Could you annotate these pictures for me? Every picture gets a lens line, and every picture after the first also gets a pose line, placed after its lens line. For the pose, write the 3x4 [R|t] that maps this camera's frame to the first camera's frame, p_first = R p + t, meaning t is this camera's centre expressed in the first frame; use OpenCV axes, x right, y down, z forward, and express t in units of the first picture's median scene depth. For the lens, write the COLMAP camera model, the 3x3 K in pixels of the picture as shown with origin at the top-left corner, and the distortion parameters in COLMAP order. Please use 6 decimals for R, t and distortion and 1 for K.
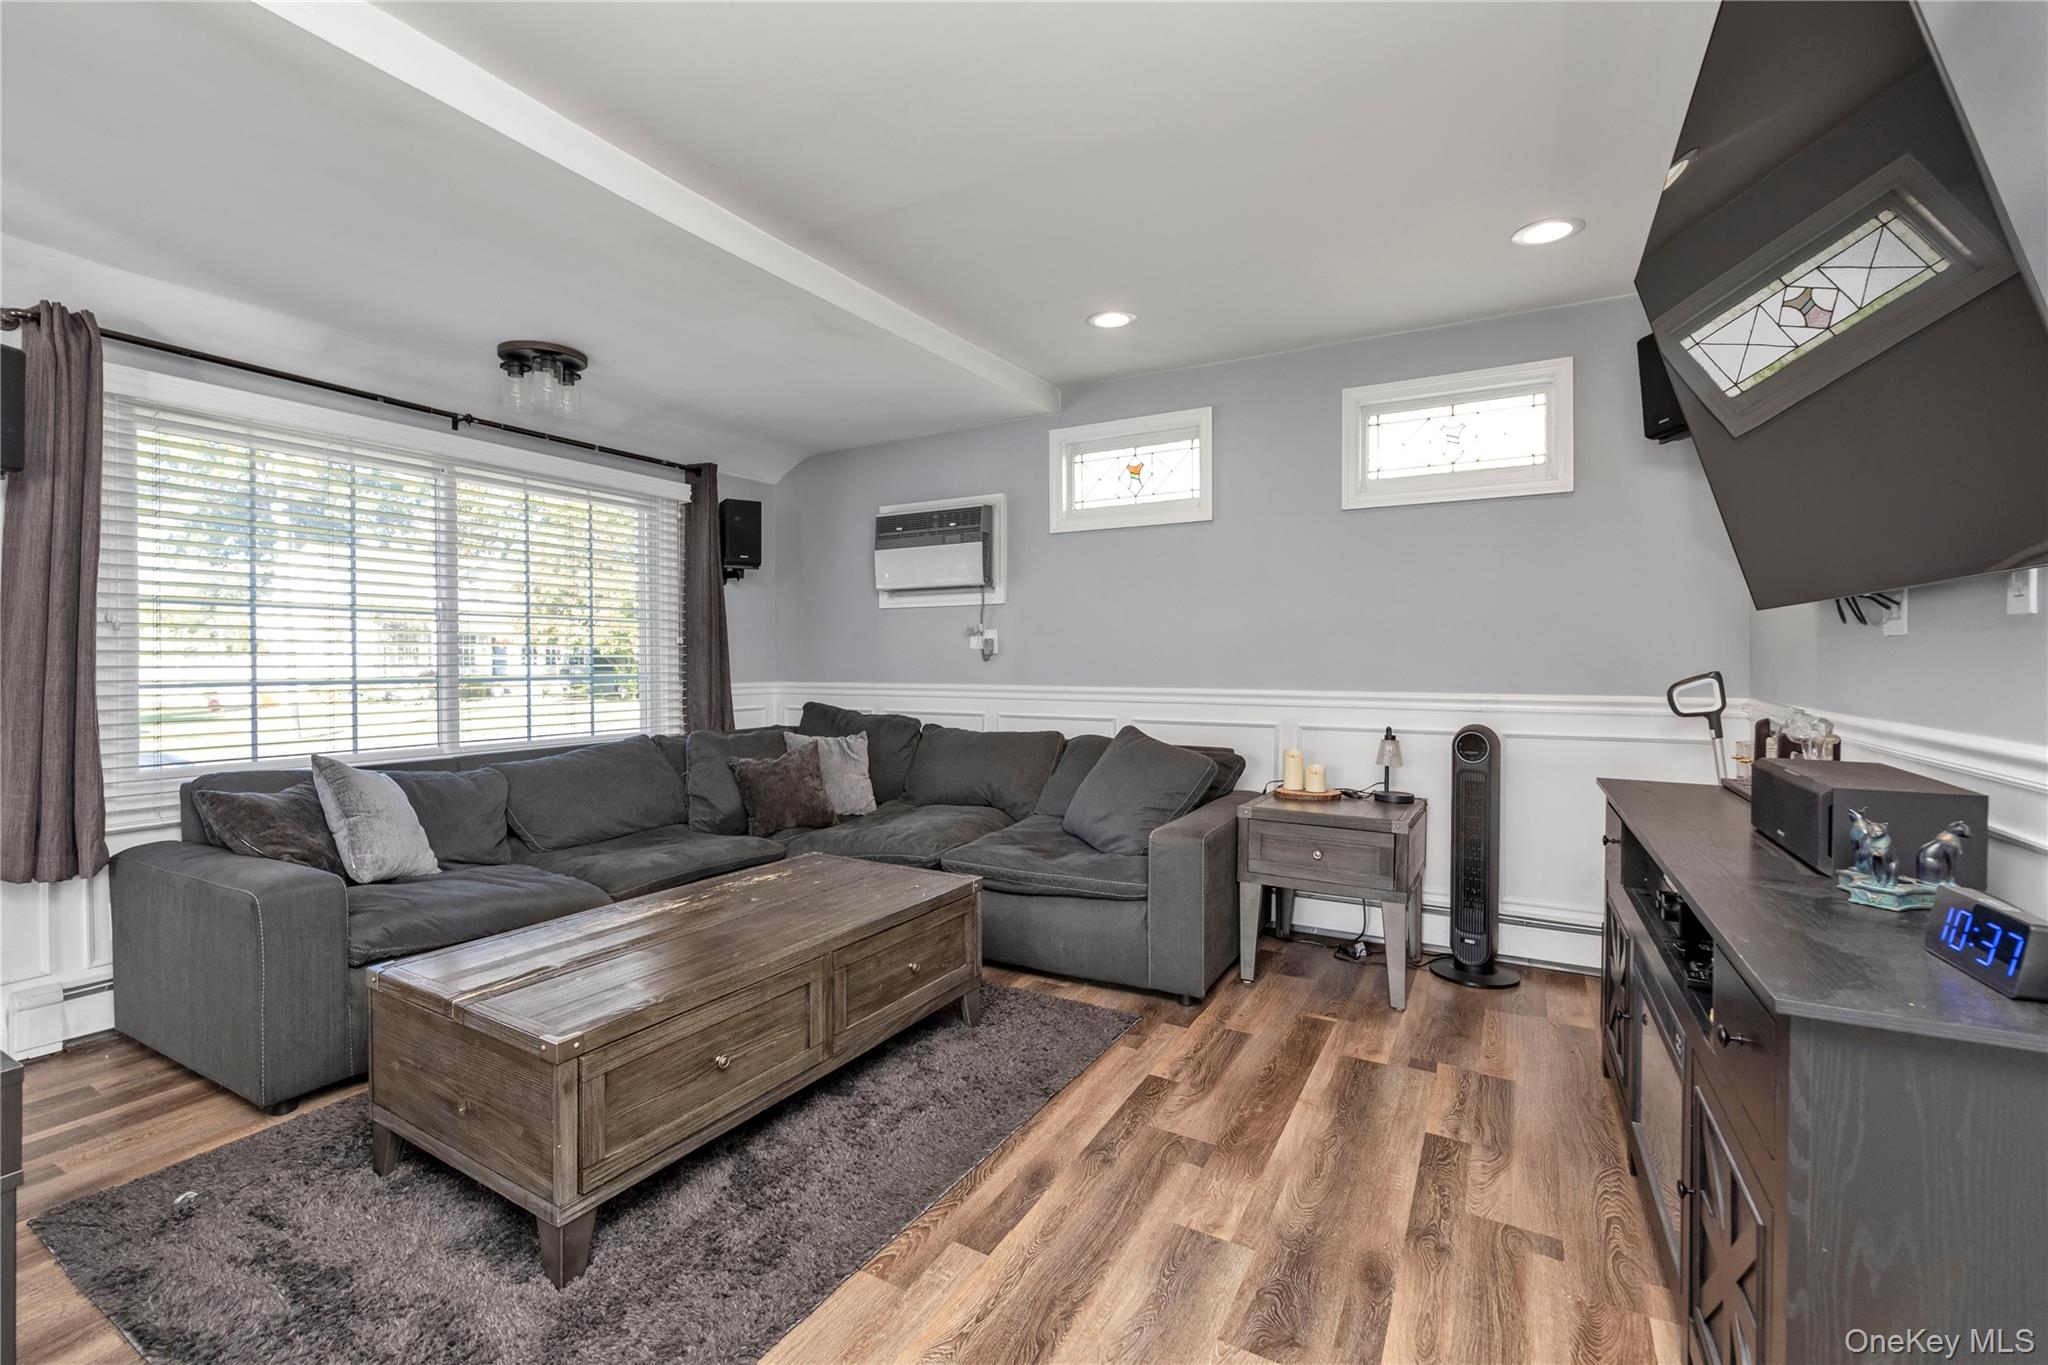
lens RADIAL K [[880.0, 0, 1022.6], [0, 880.0, 694.5], [0, 0, 1]] dist [-0.001029, -0.000643]
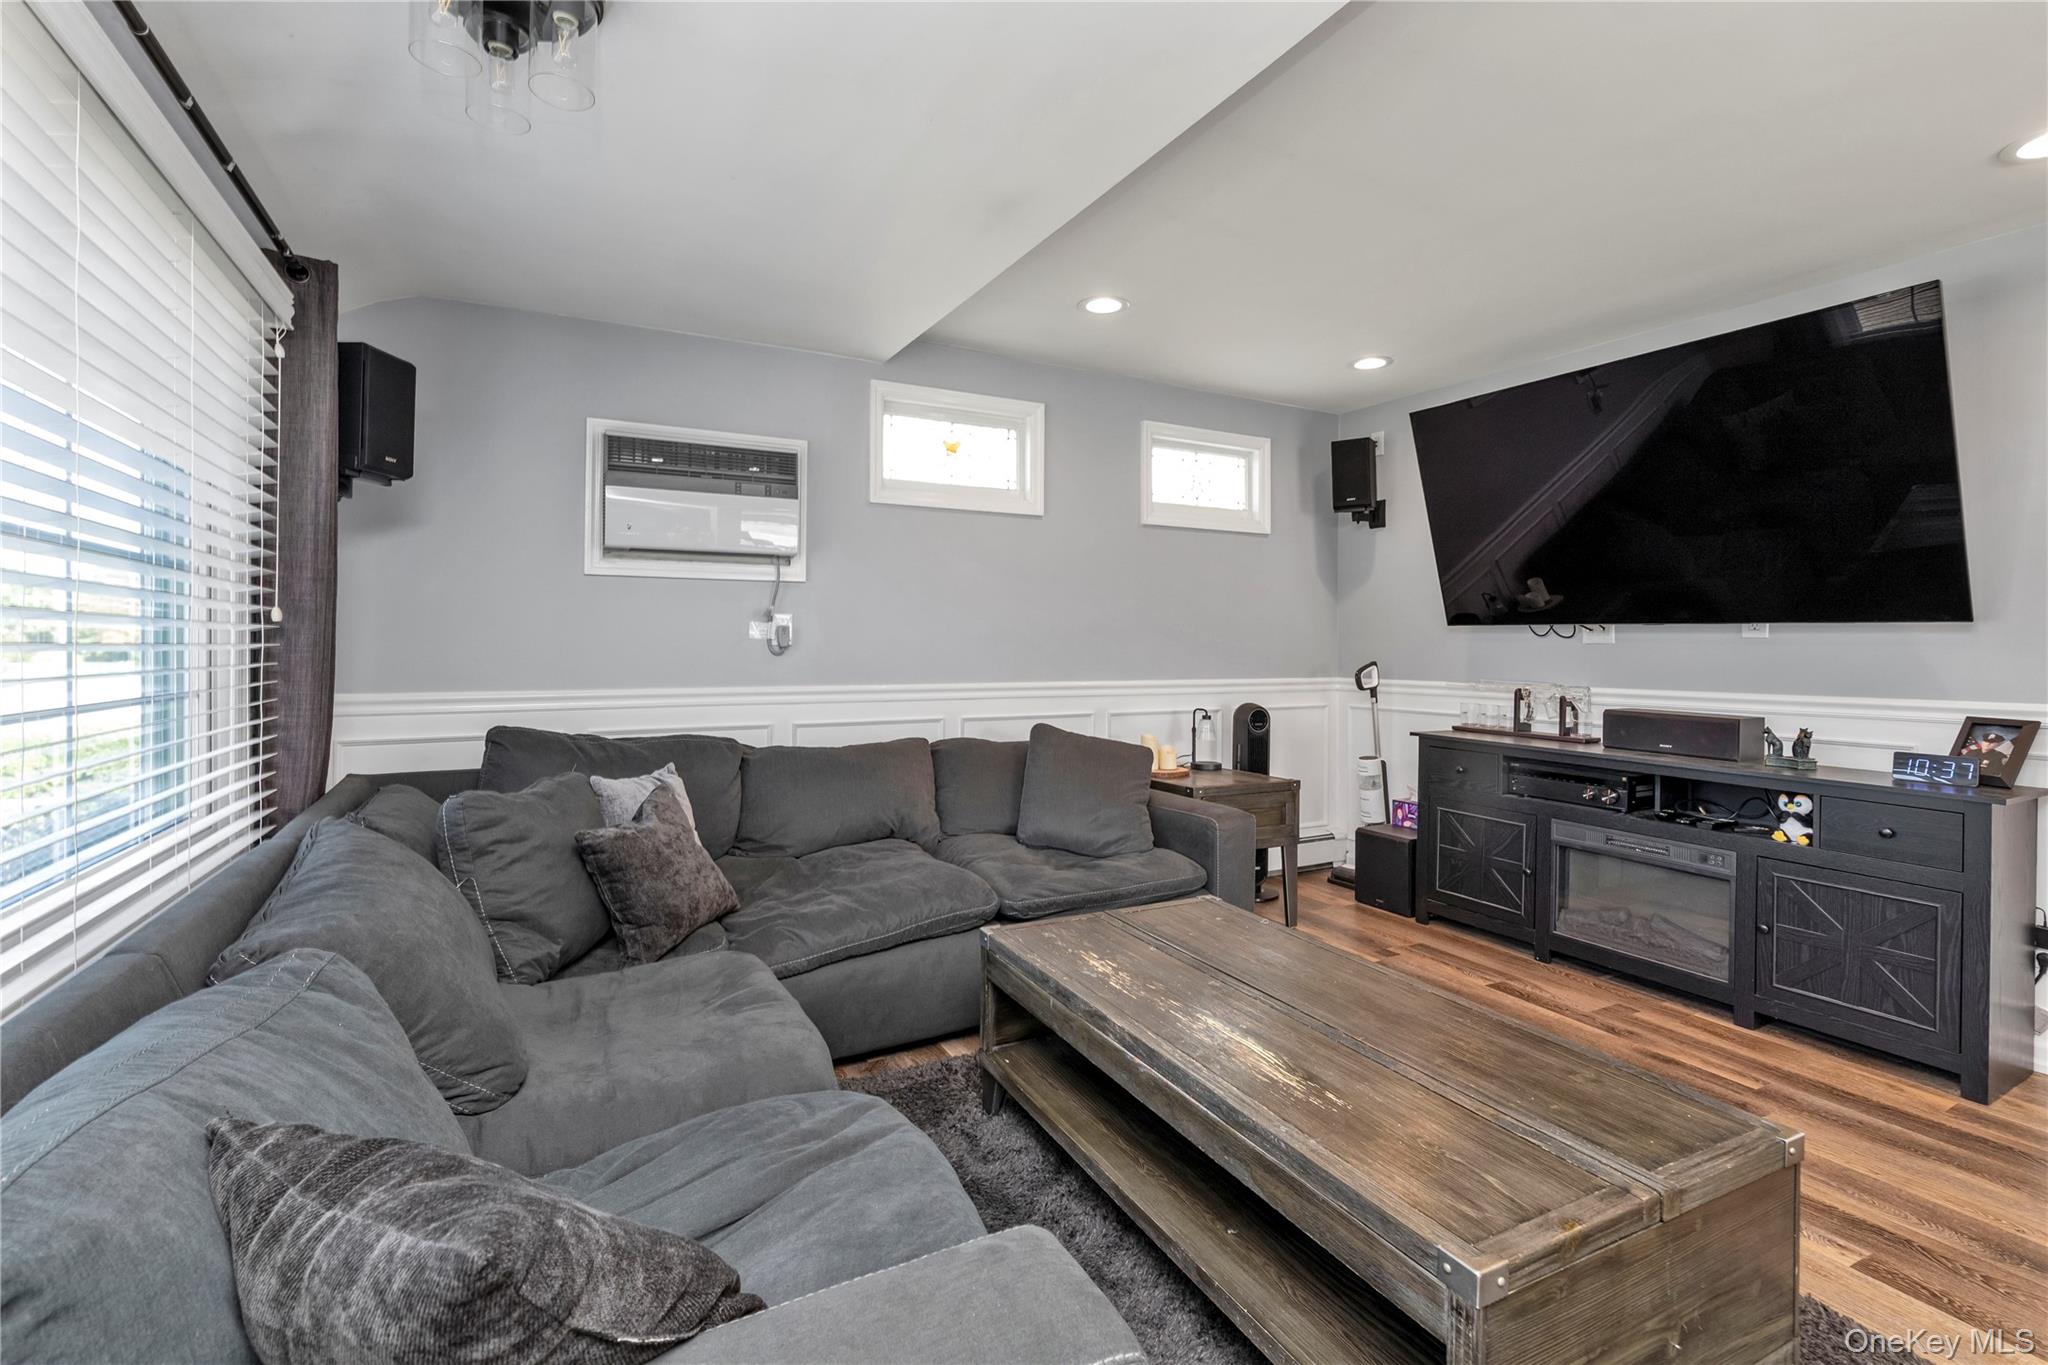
lens RADIAL K [[895.4, 0, 1023.7], [0, 895.4, 662.9], [0, 0, 1]] dist [0.009914, -0.000001]
pose [[0.540190, -0.012499, 0.841450, -0.642510], [0.030720, 0.999516, -0.004875, -0.024024], [-0.840982, 0.028483, 0.540312, 0.451711]]
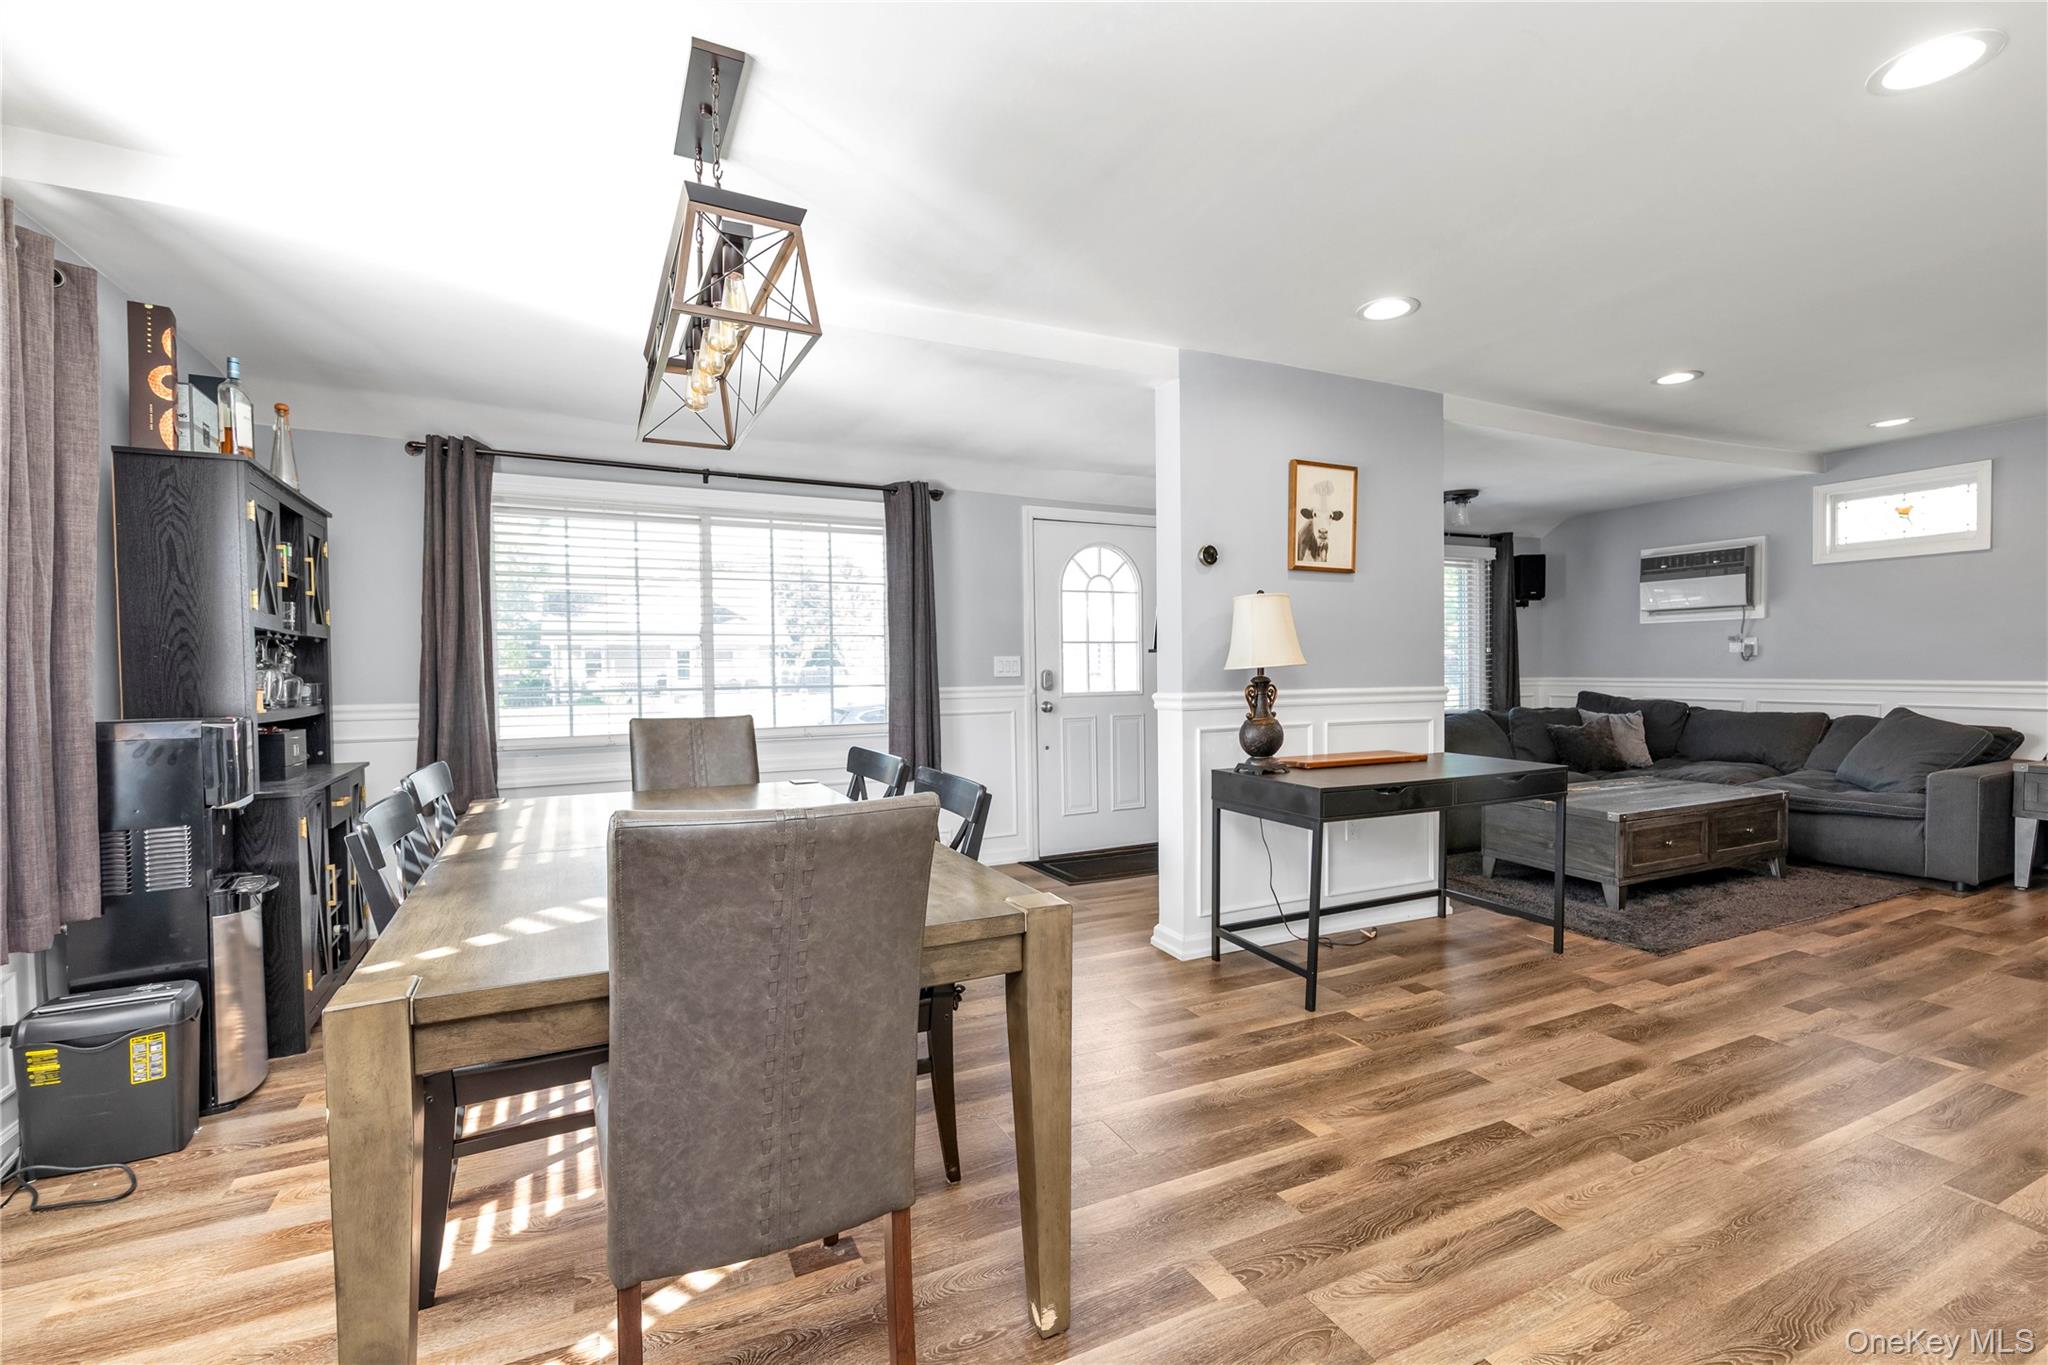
lens RADIAL K [[880.0, 0, 1022.6], [0, 880.0, 694.5], [0, 0, 1]] dist [-0.001029, -0.000643]
pose [[0.815014, 0.011818, -0.579321, -0.179748], [-0.012119, 0.999921, 0.003349, 0.023984], [0.579315, 0.004291, 0.815093, -0.812482]]
